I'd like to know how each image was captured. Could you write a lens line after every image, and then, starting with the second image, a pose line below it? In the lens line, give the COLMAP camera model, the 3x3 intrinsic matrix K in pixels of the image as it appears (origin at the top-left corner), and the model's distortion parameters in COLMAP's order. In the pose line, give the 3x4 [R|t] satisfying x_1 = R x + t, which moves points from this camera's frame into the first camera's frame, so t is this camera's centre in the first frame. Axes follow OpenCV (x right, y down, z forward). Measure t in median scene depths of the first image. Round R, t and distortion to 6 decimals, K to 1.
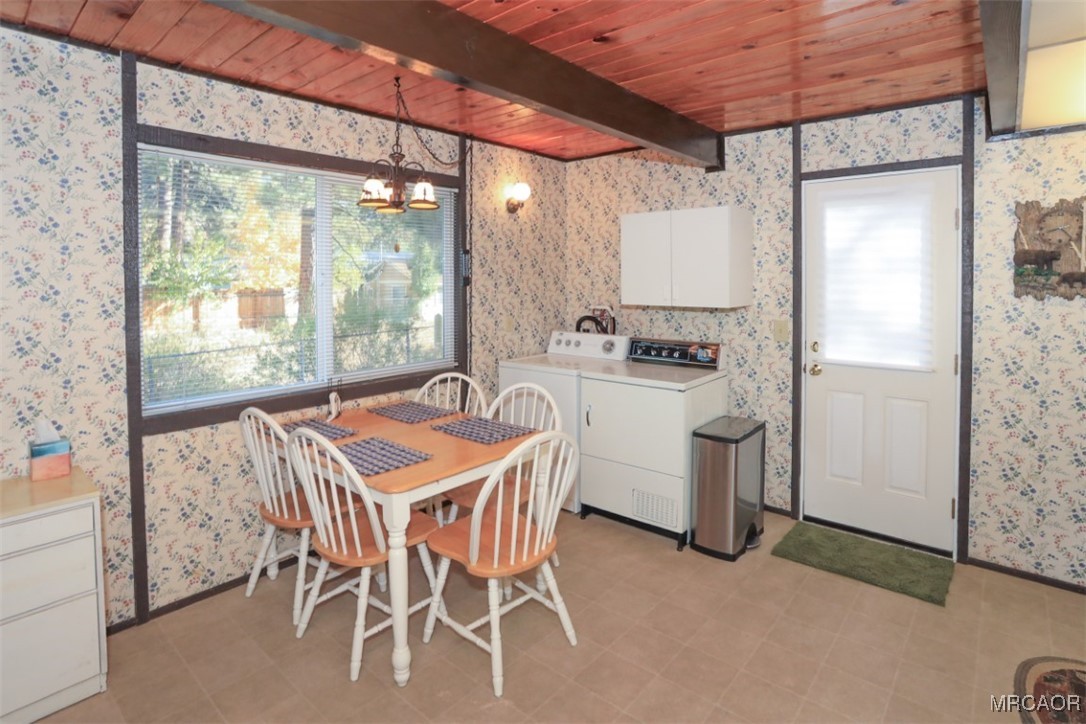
lens RADIAL K [[542.3, 0, 541.8], [0, 542.3, 359.4], [0, 0, 1]] dist [-0.067655, 0.026095]
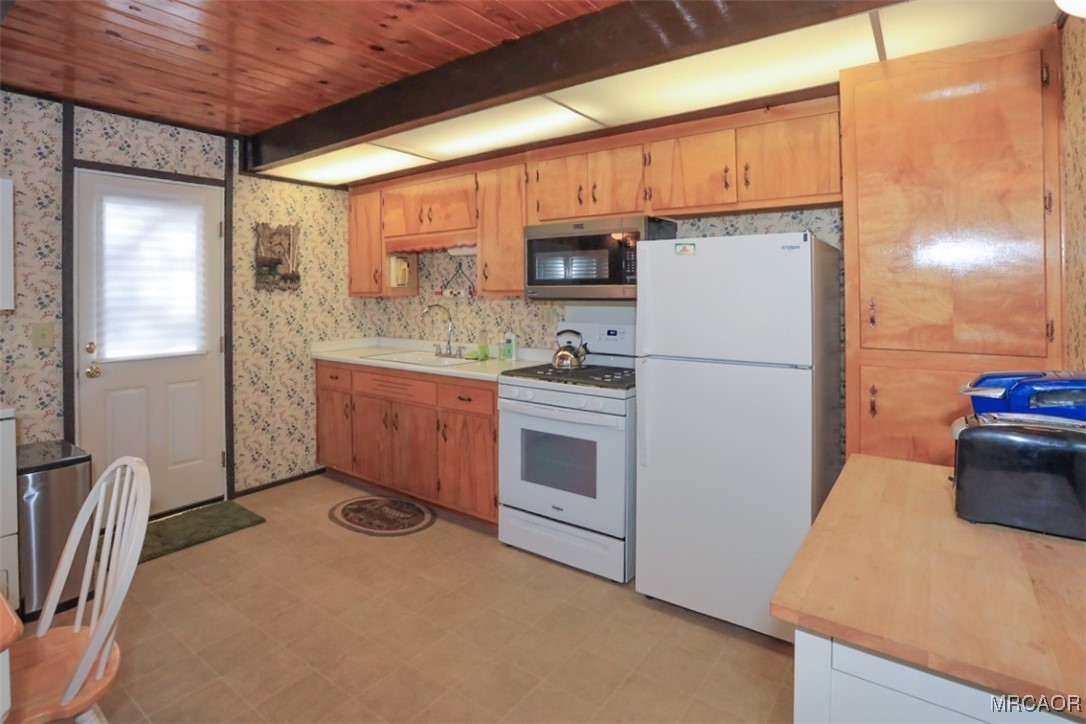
lens RADIAL K [[542.3, 0, 541.8], [0, 542.3, 359.4], [0, 0, 1]] dist [-0.067655, 0.026095]
pose [[-0.065744, -0.150986, 0.986347, -0.531894], [0.109552, 0.981418, 0.157533, -0.073740], [-0.991804, 0.118413, -0.047981, 0.317449]]
